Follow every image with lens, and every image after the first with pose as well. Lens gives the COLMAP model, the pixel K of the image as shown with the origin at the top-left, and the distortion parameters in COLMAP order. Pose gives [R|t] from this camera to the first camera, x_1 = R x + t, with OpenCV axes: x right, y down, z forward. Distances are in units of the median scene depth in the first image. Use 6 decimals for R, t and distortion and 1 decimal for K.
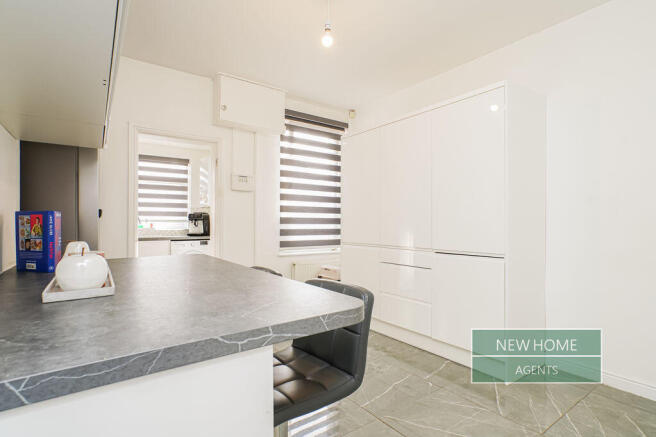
lens RADIAL K [[322.5, 0, 325.3], [0, 322.5, 217.3], [0, 0, 1]] dist [-0.006293, -0.000198]
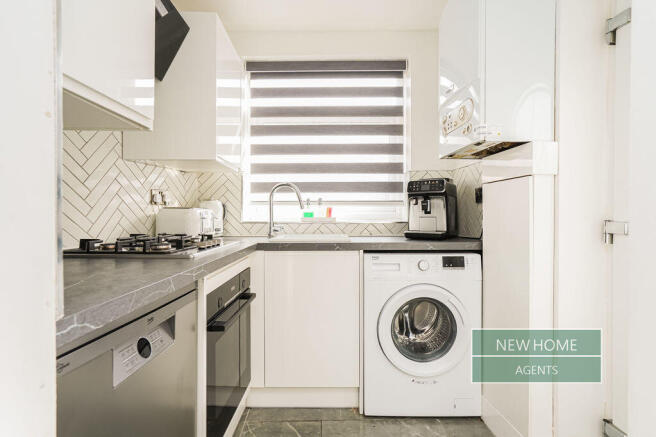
lens RADIAL K [[322.5, 0, 325.5], [0, 322.5, 215.7], [0, 0, 1]] dist [-0.006293, -0.000198]
pose [[0.813208, -0.002272, -0.581968, -0.277247], [0.014020, 0.999779, 0.015688, 0.022810], [0.581804, -0.020917, 0.813060, 0.622860]]
